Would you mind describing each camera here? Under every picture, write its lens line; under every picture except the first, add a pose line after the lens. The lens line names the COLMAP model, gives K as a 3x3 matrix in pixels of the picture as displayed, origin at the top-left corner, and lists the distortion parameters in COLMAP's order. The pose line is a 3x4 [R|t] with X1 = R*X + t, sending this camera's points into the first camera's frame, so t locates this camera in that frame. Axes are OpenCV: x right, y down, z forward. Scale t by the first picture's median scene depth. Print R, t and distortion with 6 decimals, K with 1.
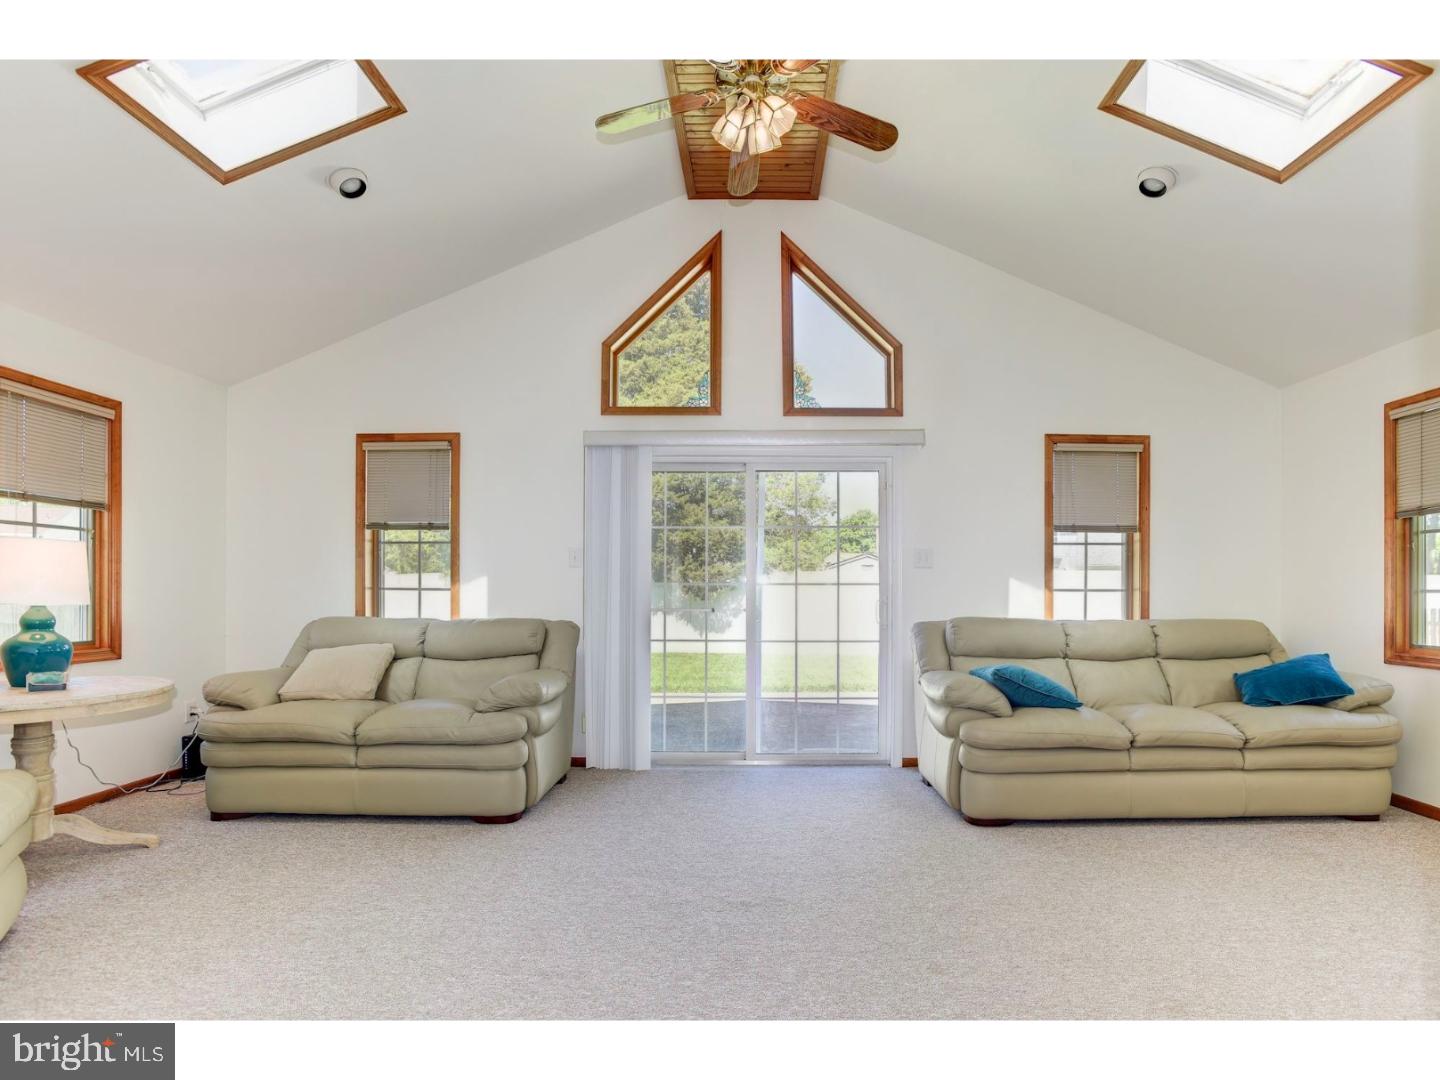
lens RADIAL K [[716.9, 0, 724.3], [0, 716.9, 584.6], [0, 0, 1]] dist [-0.002839, -0.000150]
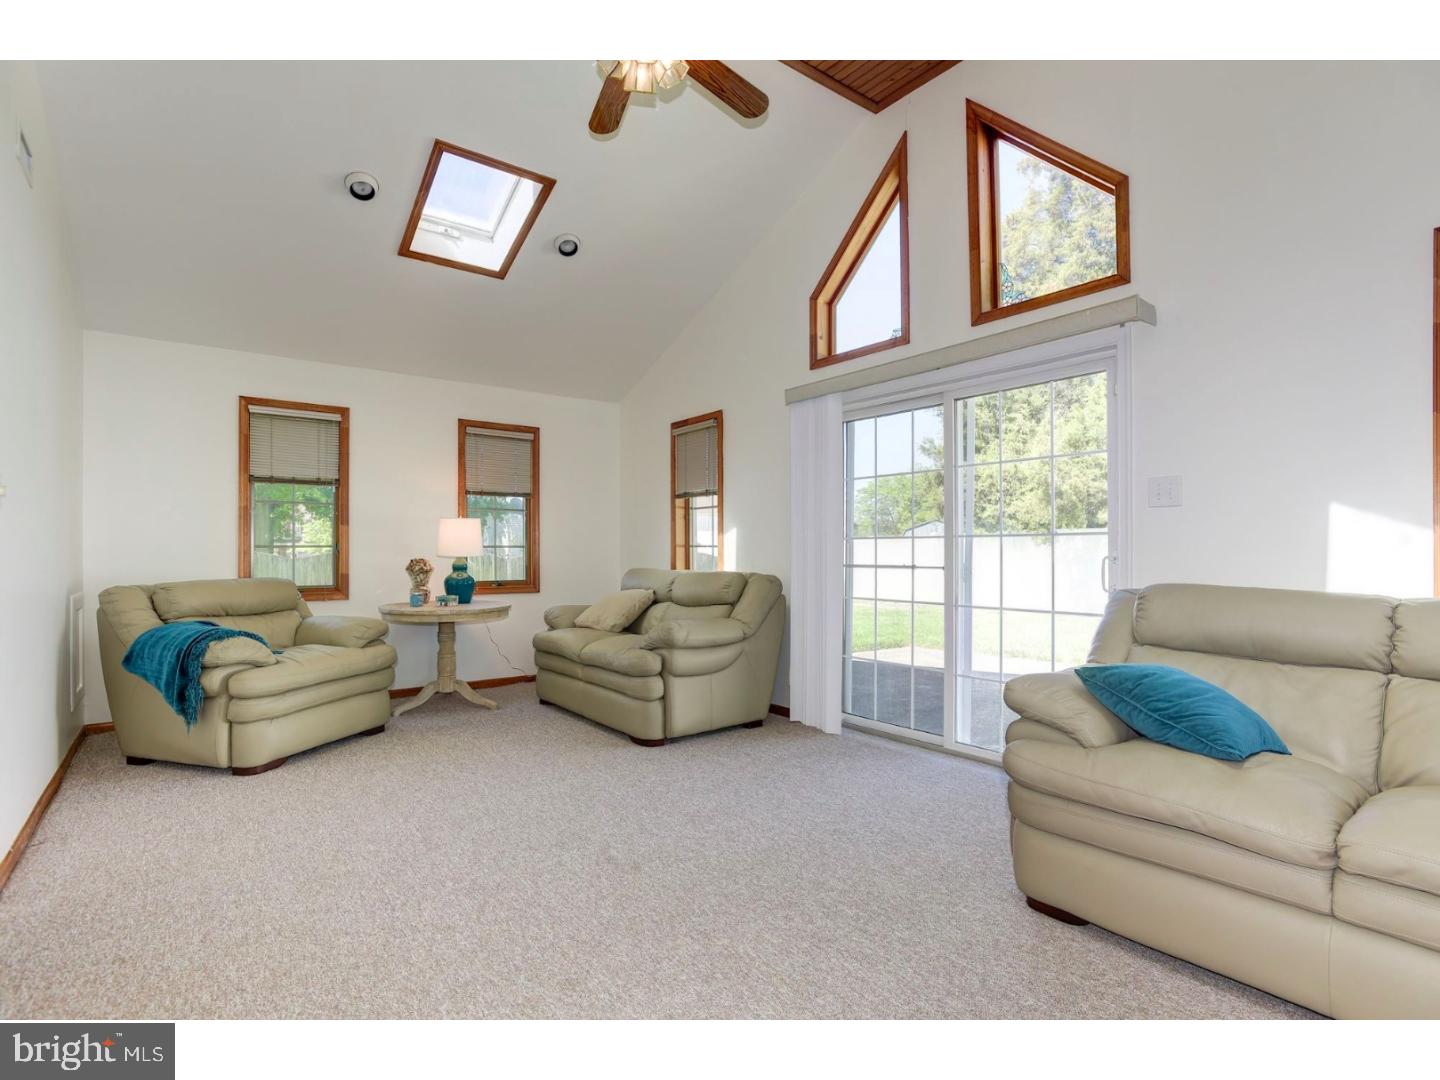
lens RADIAL K [[705.7, 0, 720.0], [0, 705.7, 540.0], [0, 0, 1]] dist [0.000694, 0.000128]
pose [[0.630030, -0.013941, -0.776445, 0.572114], [0.012918, 0.999889, -0.007471, 0.006594], [0.776463, -0.005323, 0.630140, 0.316359]]
